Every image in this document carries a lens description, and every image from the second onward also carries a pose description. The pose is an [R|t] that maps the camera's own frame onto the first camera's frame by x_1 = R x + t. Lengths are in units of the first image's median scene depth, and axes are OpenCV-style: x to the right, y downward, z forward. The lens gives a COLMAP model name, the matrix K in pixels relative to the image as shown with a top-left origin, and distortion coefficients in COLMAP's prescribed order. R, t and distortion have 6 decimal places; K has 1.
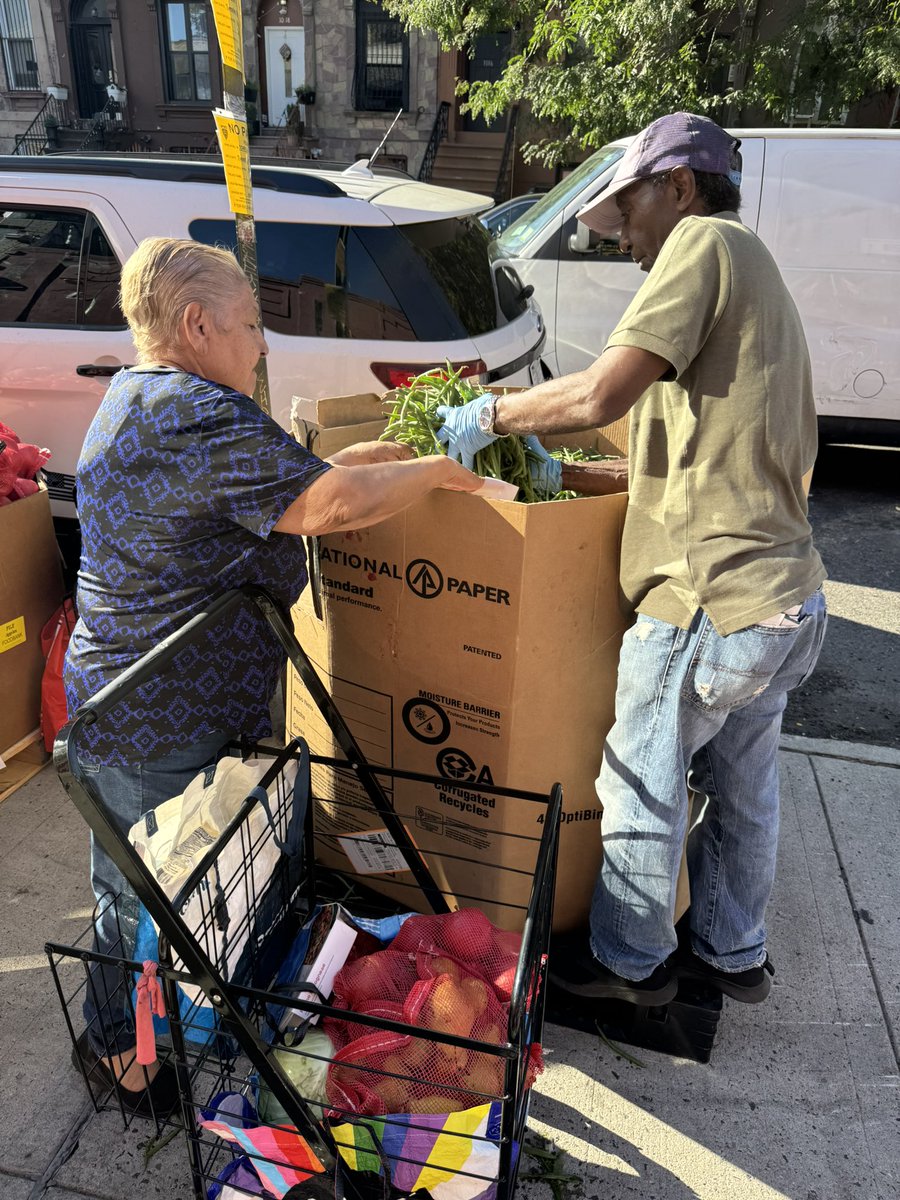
lens RADIAL K [[874.5, 0, 458.2], [0, 874.5, 595.9], [0, 0, 1]] dist [-0.009471, -0.001941]
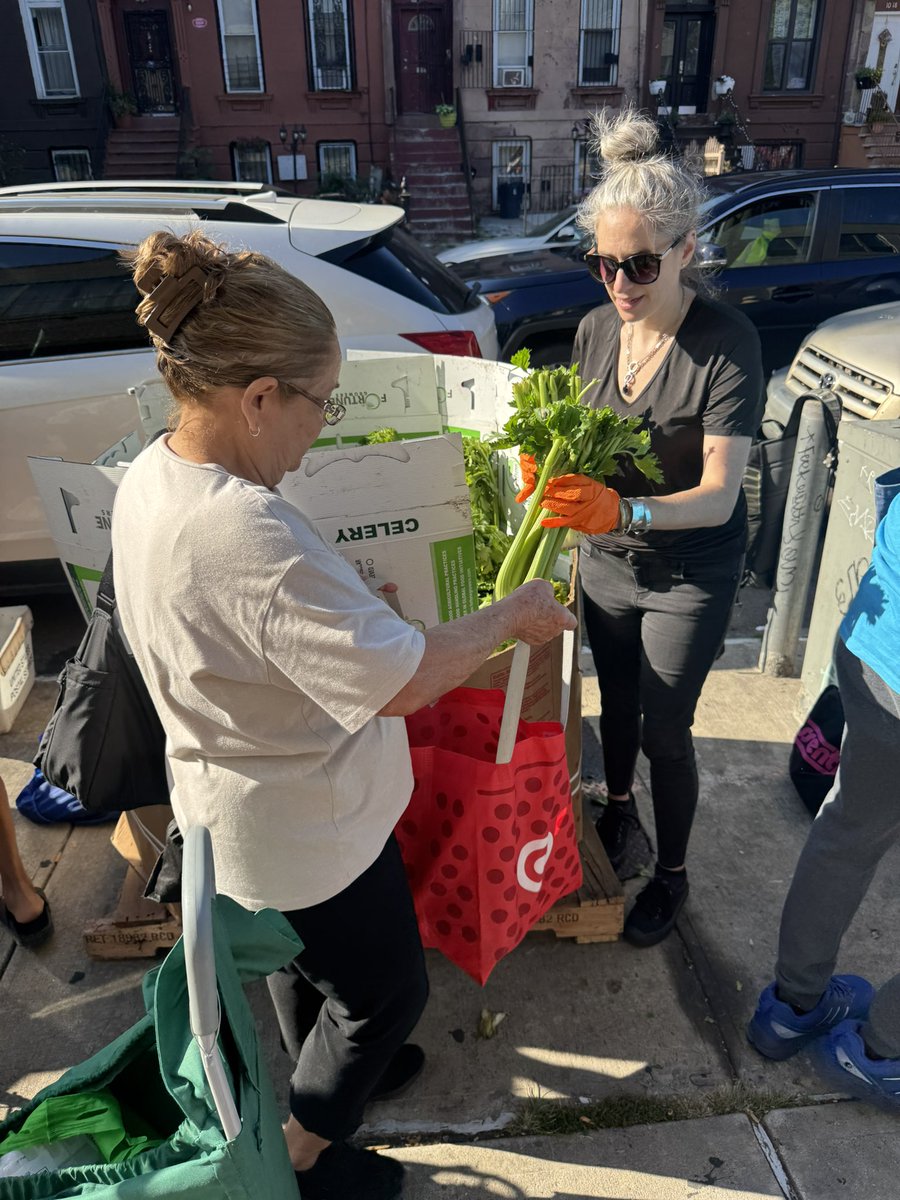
lens RADIAL K [[874.5, 0, 458.2], [0, 874.5, 595.9], [0, 0, 1]] dist [-0.009471, -0.001941]
pose [[0.956837, -0.176966, 0.230536, -1.014629], [0.174088, 0.984179, 0.032936, -0.115934], [-0.232717, 0.008619, 0.972506, 0.156162]]
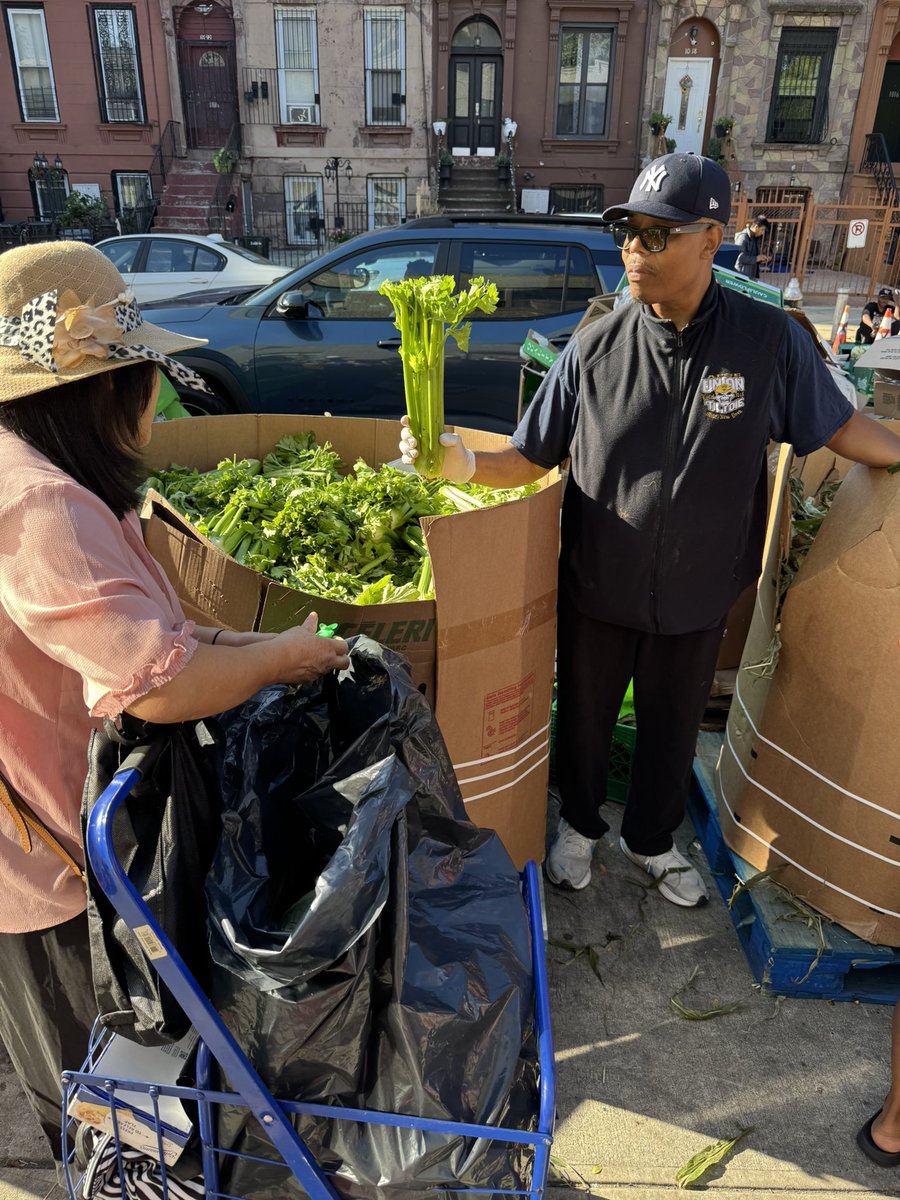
lens RADIAL K [[872.4, 0, 440.8], [0, 872.4, 594.7], [0, 0, 1]] dist [0.000392, -0.003197]
pose [[0.981536, -0.101288, 0.162260, -0.687979], [0.104401, 0.994477, -0.010756, -0.077774], [-0.160275, 0.027497, 0.986689, 0.102432]]
